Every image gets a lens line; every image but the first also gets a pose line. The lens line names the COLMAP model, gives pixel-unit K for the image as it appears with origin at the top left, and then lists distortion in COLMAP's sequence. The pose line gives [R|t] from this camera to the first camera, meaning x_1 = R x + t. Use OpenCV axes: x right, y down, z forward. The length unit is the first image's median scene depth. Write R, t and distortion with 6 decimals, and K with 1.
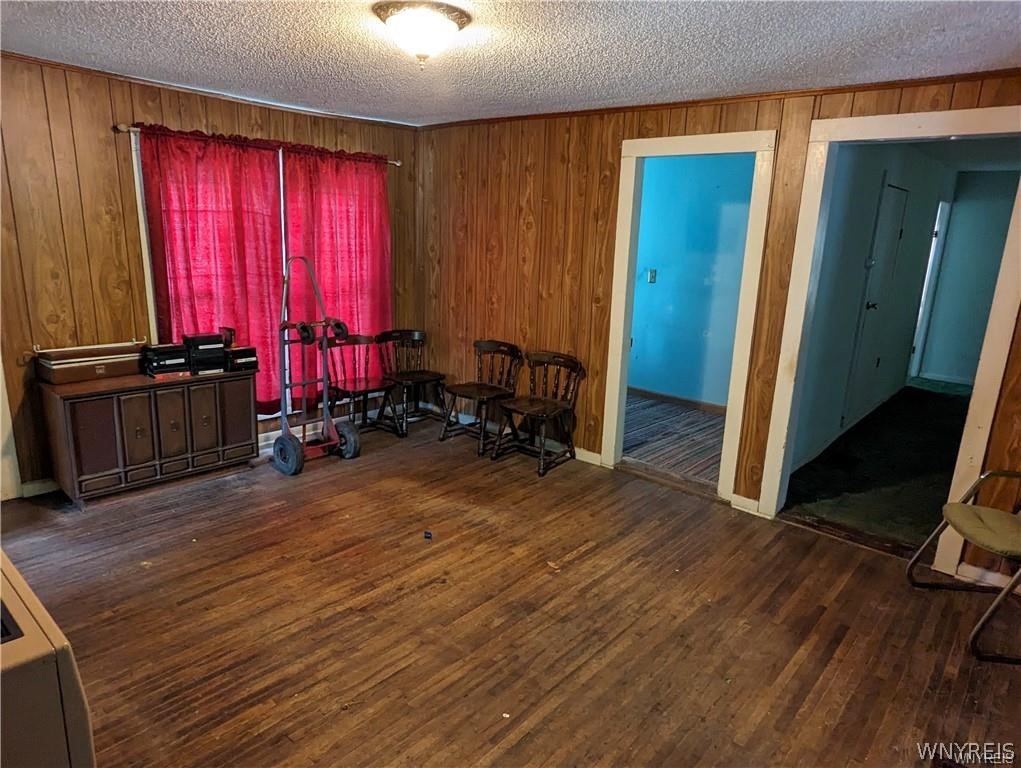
lens RADIAL K [[645.6, 0, 518.4], [0, 645.6, 385.2], [0, 0, 1]] dist [-0.002083, -0.001424]
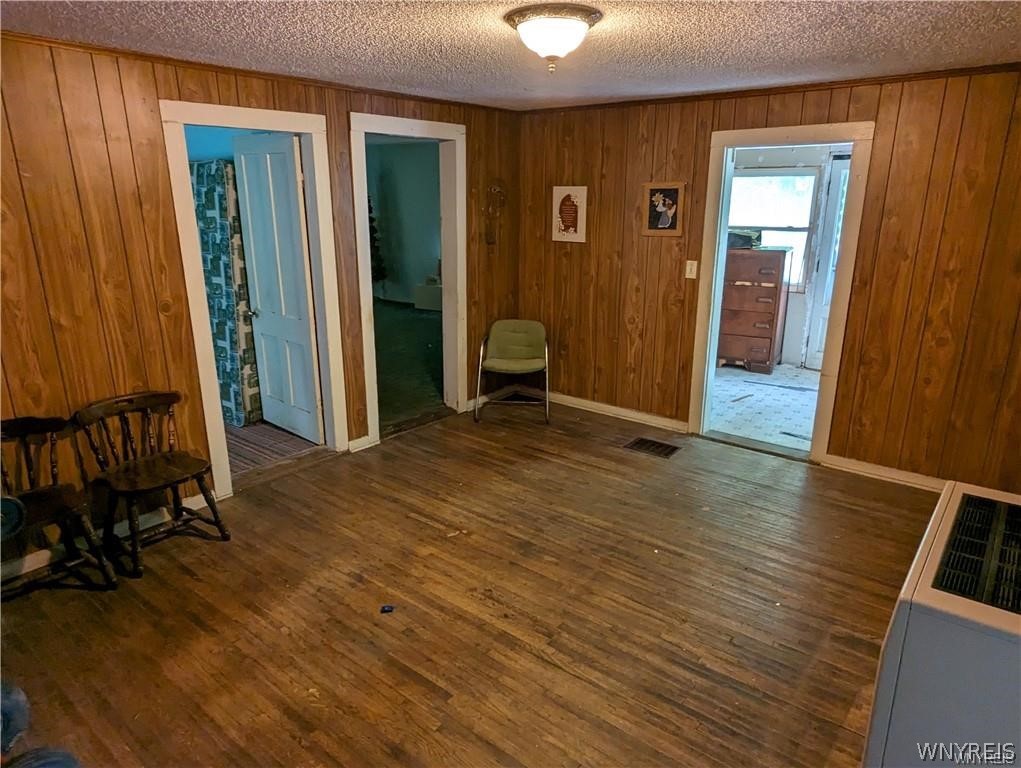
lens RADIAL K [[645.6, 0, 519.6], [0, 645.6, 384.3], [0, 0, 1]] dist [-0.002083, -0.001424]
pose [[-0.032656, -0.319596, 0.946991, -0.752384], [0.235440, 0.918372, 0.318057, -0.224546], [-0.971340, 0.233346, 0.045255, 0.669939]]
